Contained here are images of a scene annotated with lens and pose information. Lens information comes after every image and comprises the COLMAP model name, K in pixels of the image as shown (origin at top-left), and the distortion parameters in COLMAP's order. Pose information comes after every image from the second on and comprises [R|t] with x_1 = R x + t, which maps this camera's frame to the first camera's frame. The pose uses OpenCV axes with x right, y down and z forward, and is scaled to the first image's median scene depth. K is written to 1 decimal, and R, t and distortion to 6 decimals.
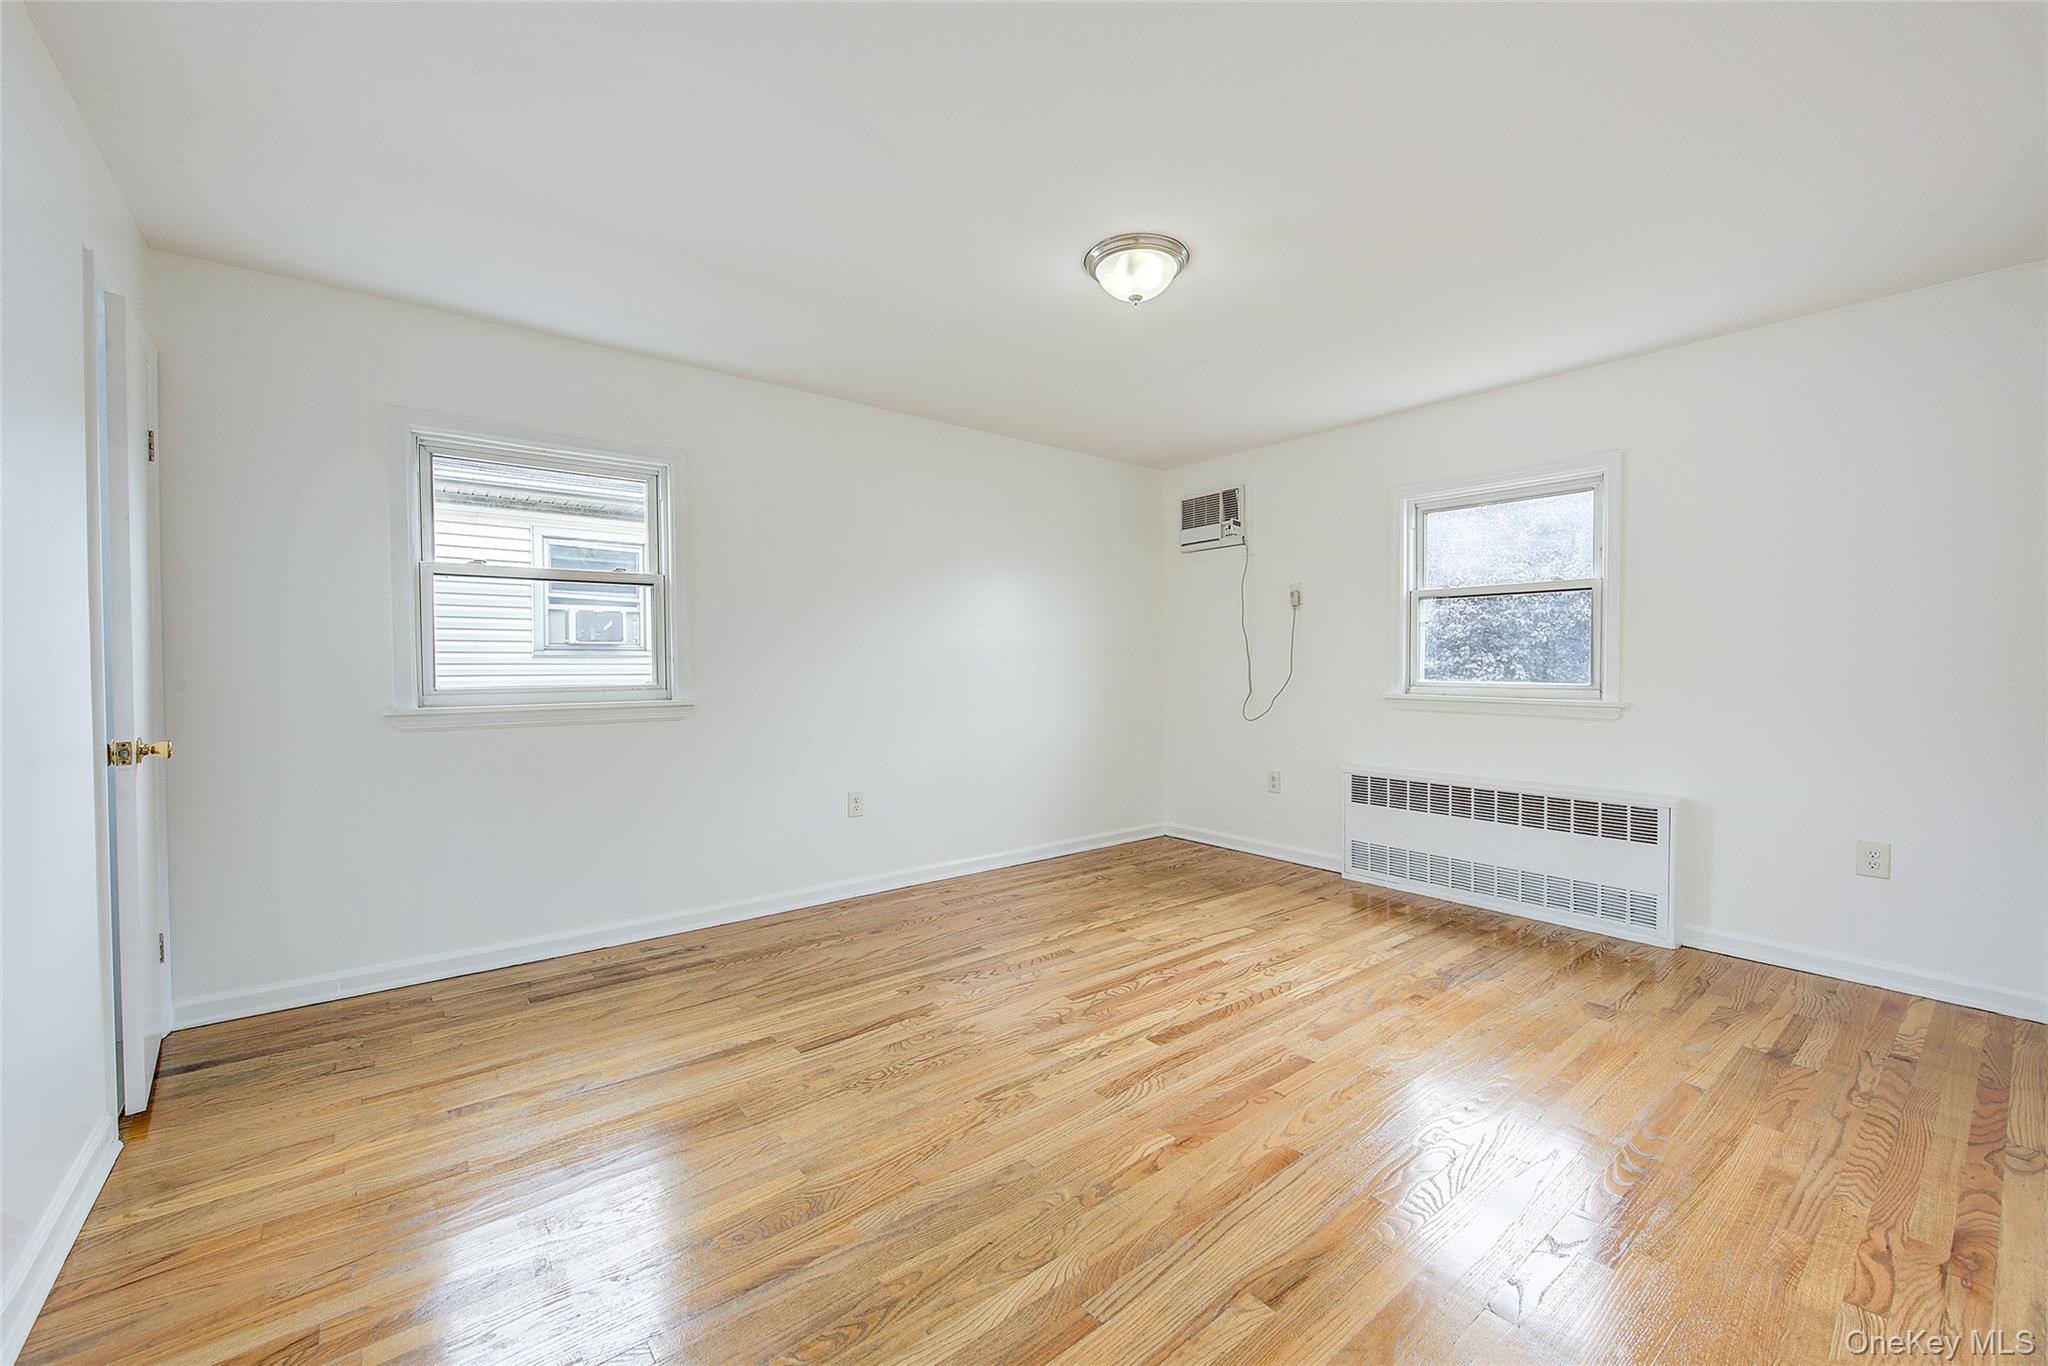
lens RADIAL K [[814.1, 0, 1030.0], [0, 814.1, 673.9], [0, 0, 1]] dist [-0.000065, -0.003114]
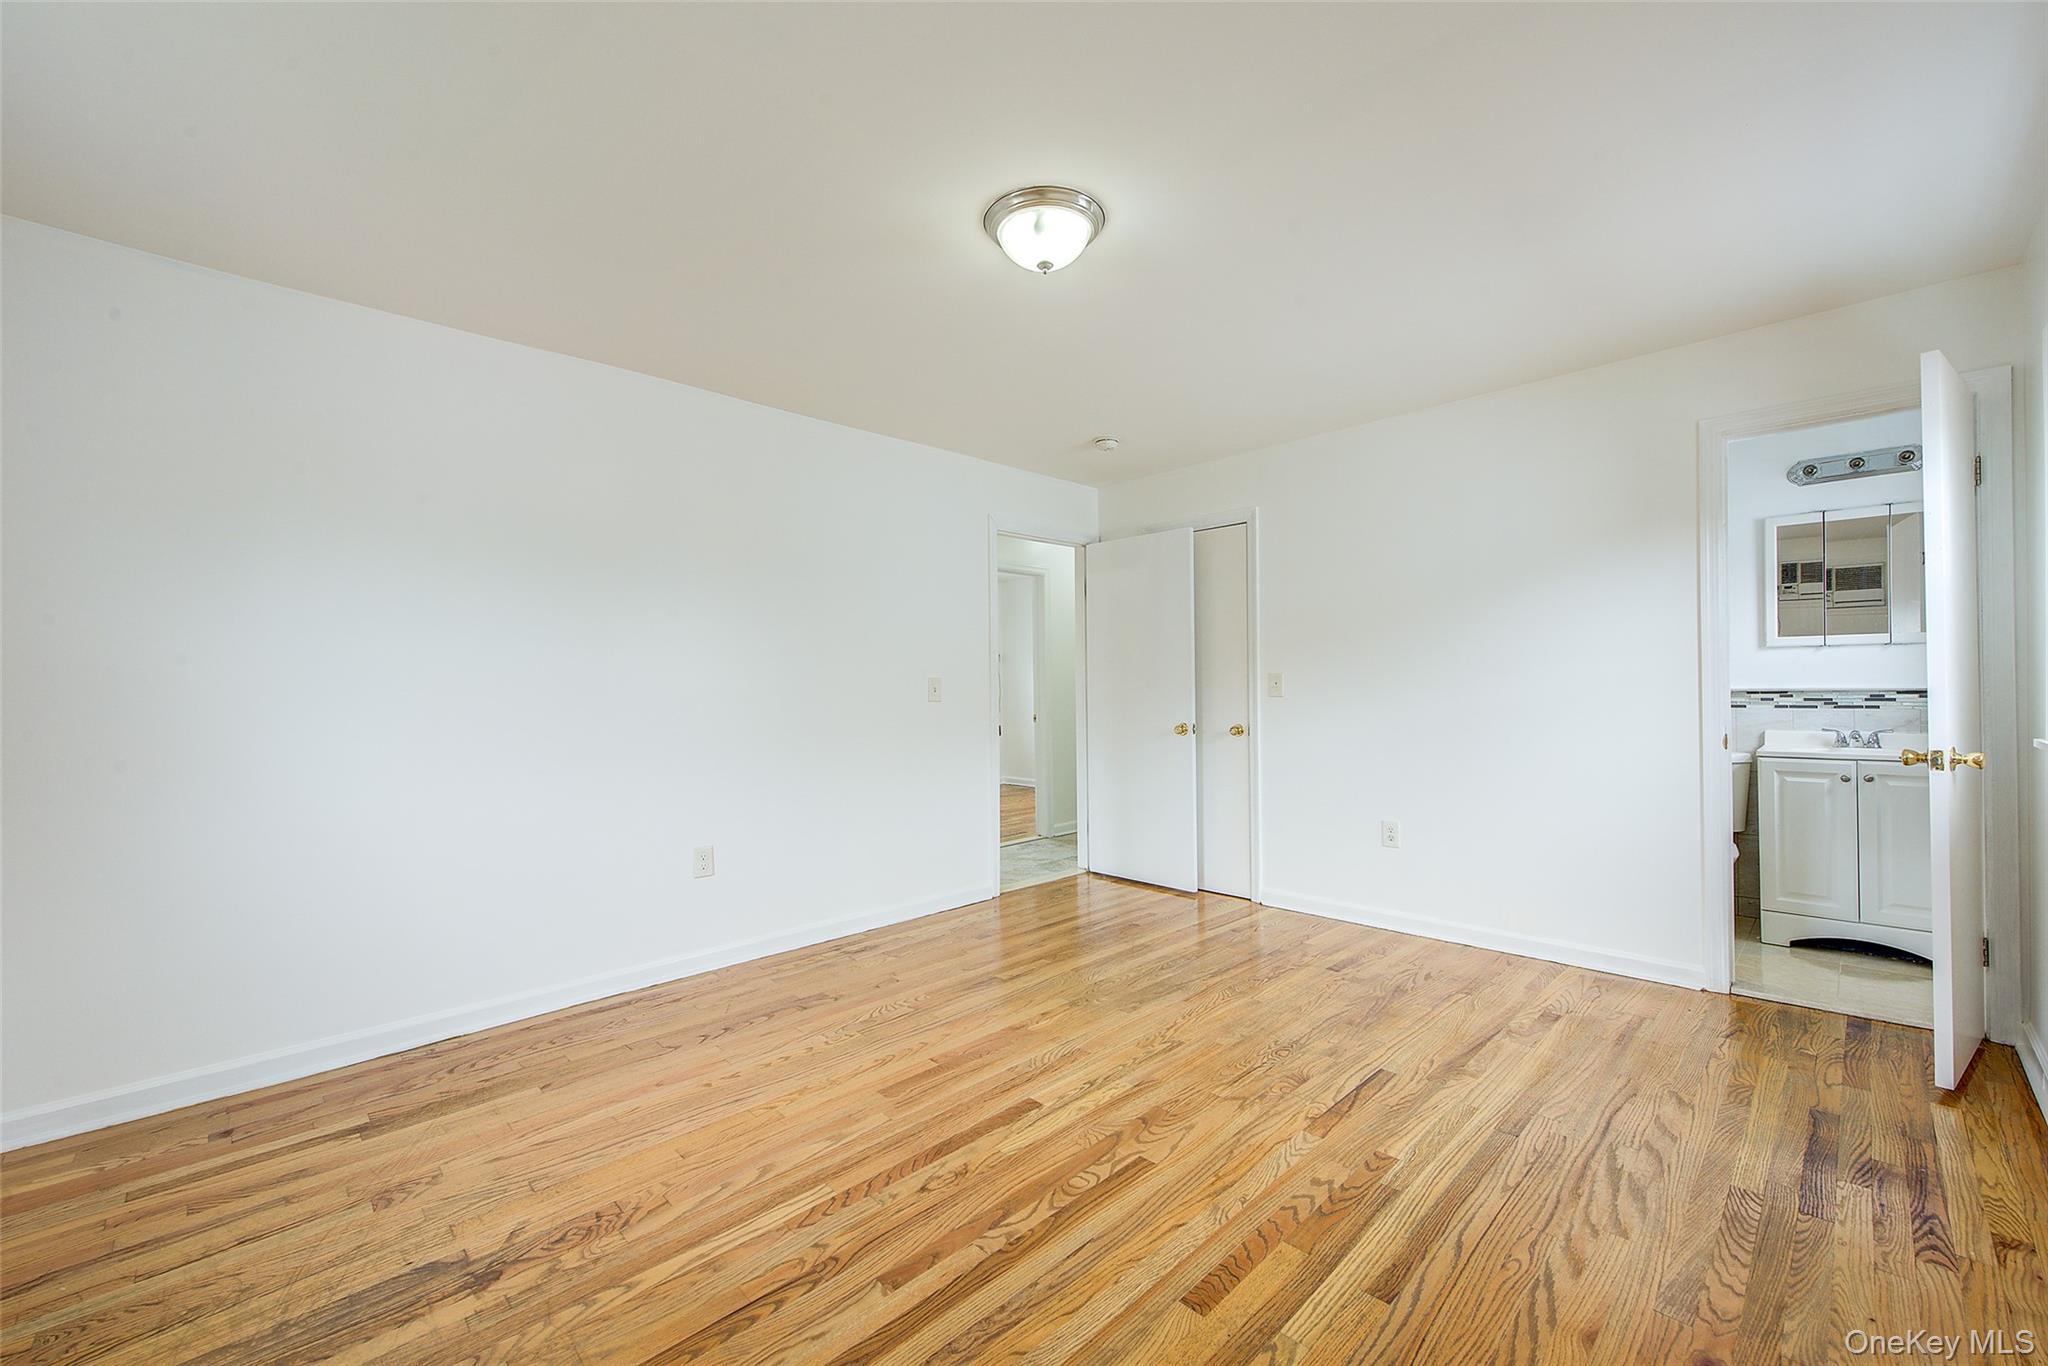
lens RADIAL K [[814.1, 0, 1030.0], [0, 814.1, 673.9], [0, 0, 1]] dist [-0.000065, -0.003114]
pose [[-0.995341, 0.013757, -0.095426, 0.214881], [0.014624, 0.999858, -0.008401, -0.022687], [0.095297, -0.009758, -0.995401, 1.724789]]
